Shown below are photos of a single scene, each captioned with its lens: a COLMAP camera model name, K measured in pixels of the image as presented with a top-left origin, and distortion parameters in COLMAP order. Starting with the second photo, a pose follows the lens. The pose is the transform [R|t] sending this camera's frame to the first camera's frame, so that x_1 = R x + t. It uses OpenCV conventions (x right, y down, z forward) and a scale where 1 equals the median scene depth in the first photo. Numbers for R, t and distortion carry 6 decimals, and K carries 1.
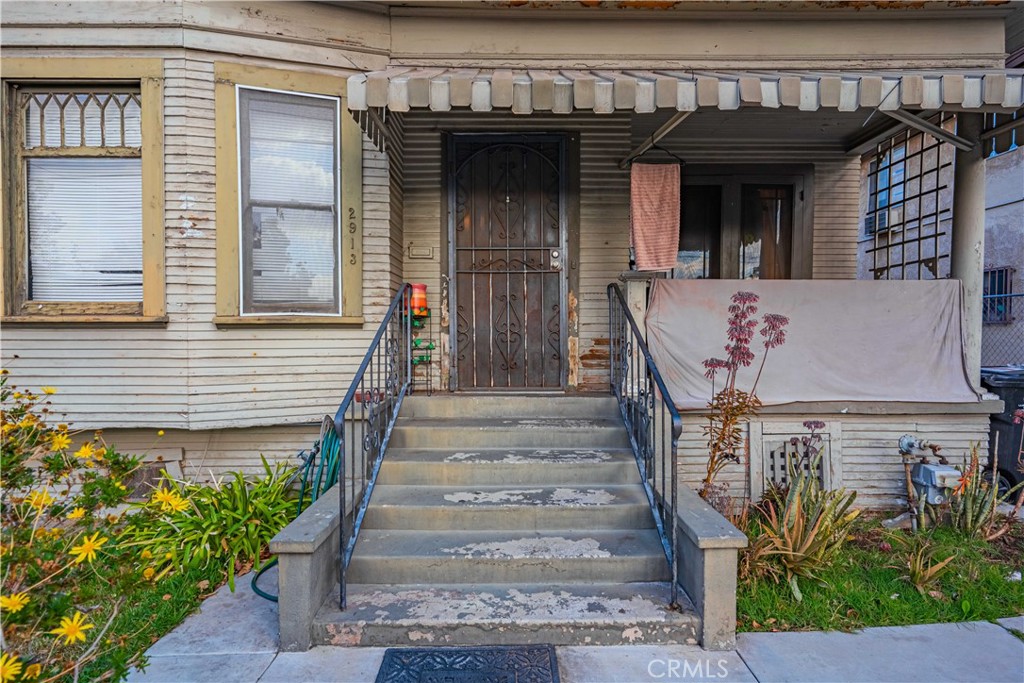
lens RADIAL K [[495.6, 0, 503.1], [0, 495.6, 344.4], [0, 0, 1]] dist [0.002401, -0.000781]
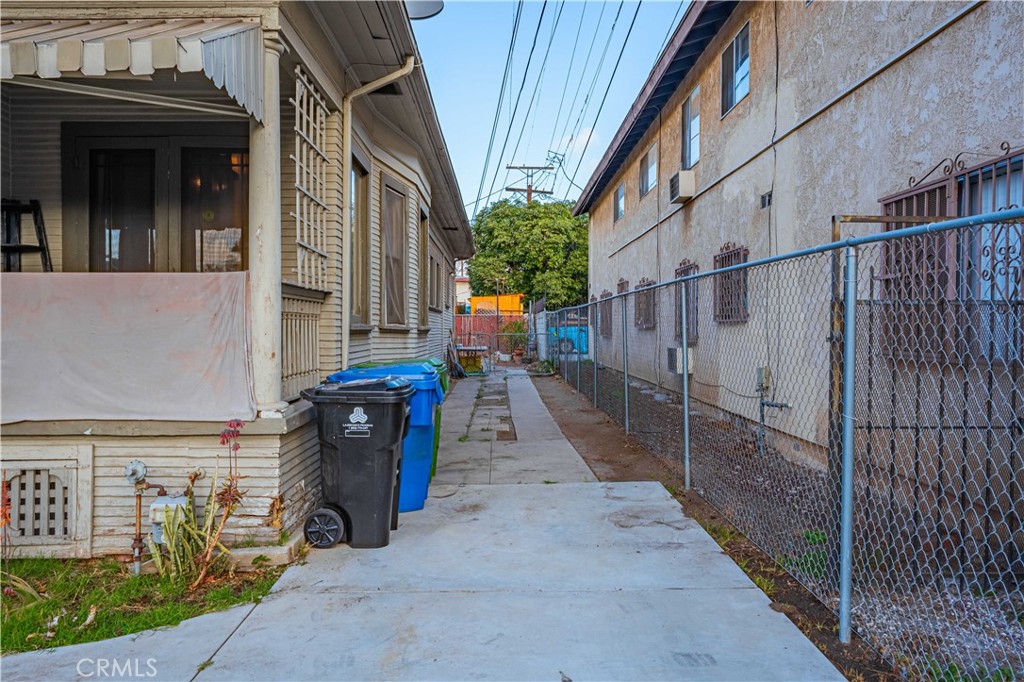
lens RADIAL K [[714.9, 0, 529.9], [0, 714.9, 341.6], [0, 0, 1]] dist [-0.006769, -0.002734]
pose [[0.999888, -0.002128, 0.014803, 1.399661], [0.002283, 0.999942, -0.010492, -0.001549], [-0.014780, 0.010525, 0.999835, -0.192479]]
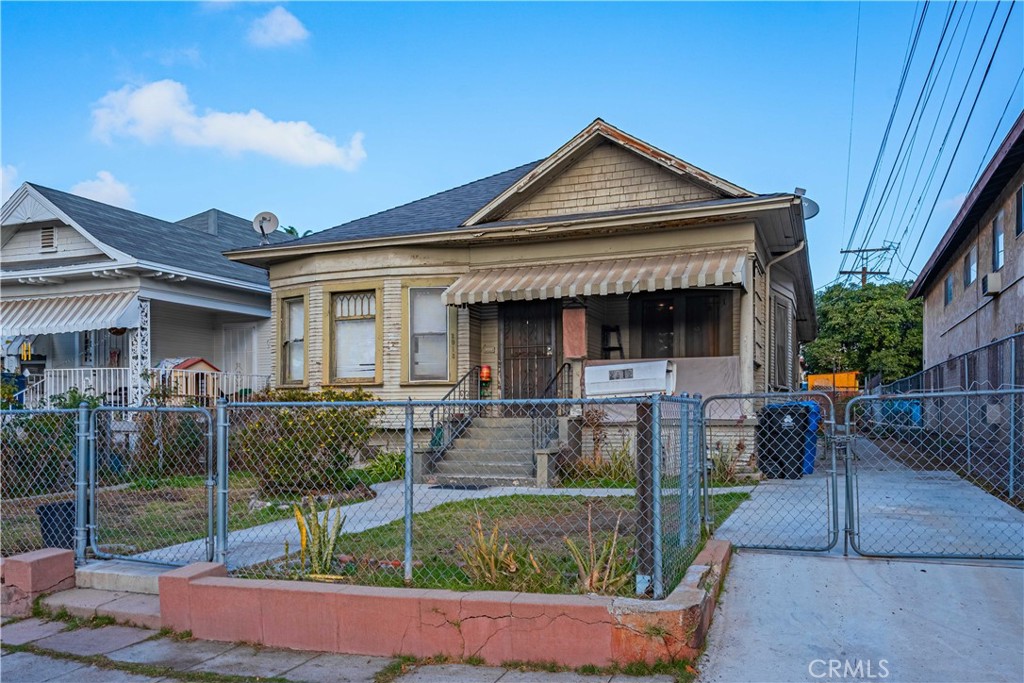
lens RADIAL K [[779.4, 0, 548.2], [0, 779.4, 415.6], [0, 0, 1]] dist [0.002781, 0.003275]
pose [[0.933012, -0.003485, -0.359827, 1.339819], [-0.007629, 0.999537, -0.029462, 0.195450], [0.359763, 0.030233, 0.932554, -2.091443]]
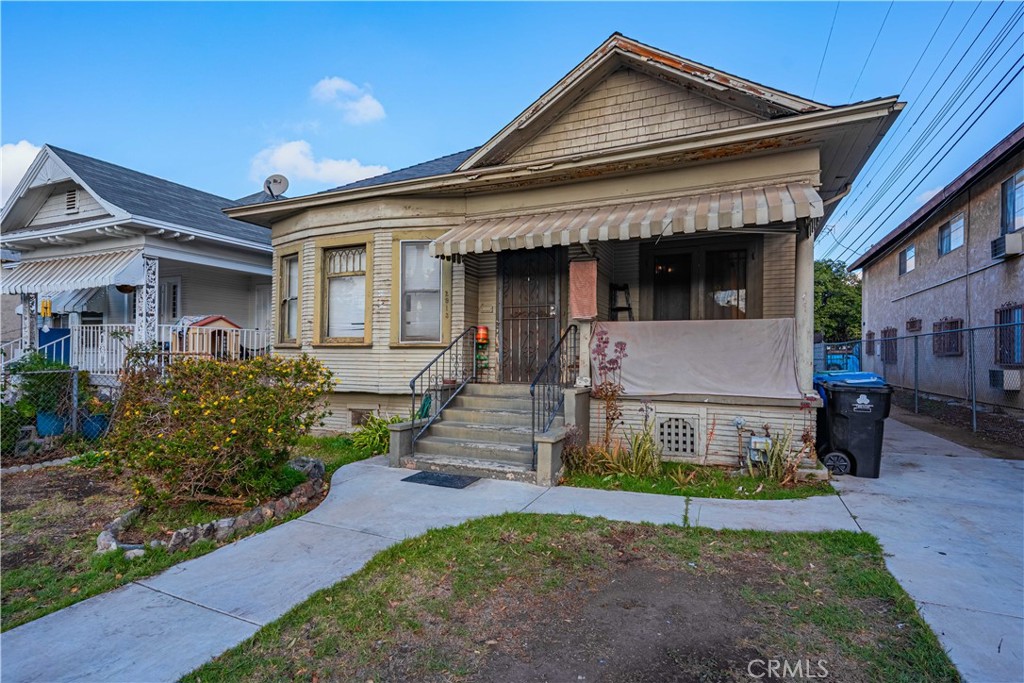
lens RADIAL K [[495.6, 0, 514.6], [0, 495.6, 350.4], [0, 0, 1]] dist [0.002401, -0.000781]
pose [[0.911183, 0.003959, -0.411983, 0.782122], [-0.021111, 0.999089, -0.037089, 0.042781], [0.411461, 0.042493, 0.910436, -0.735734]]
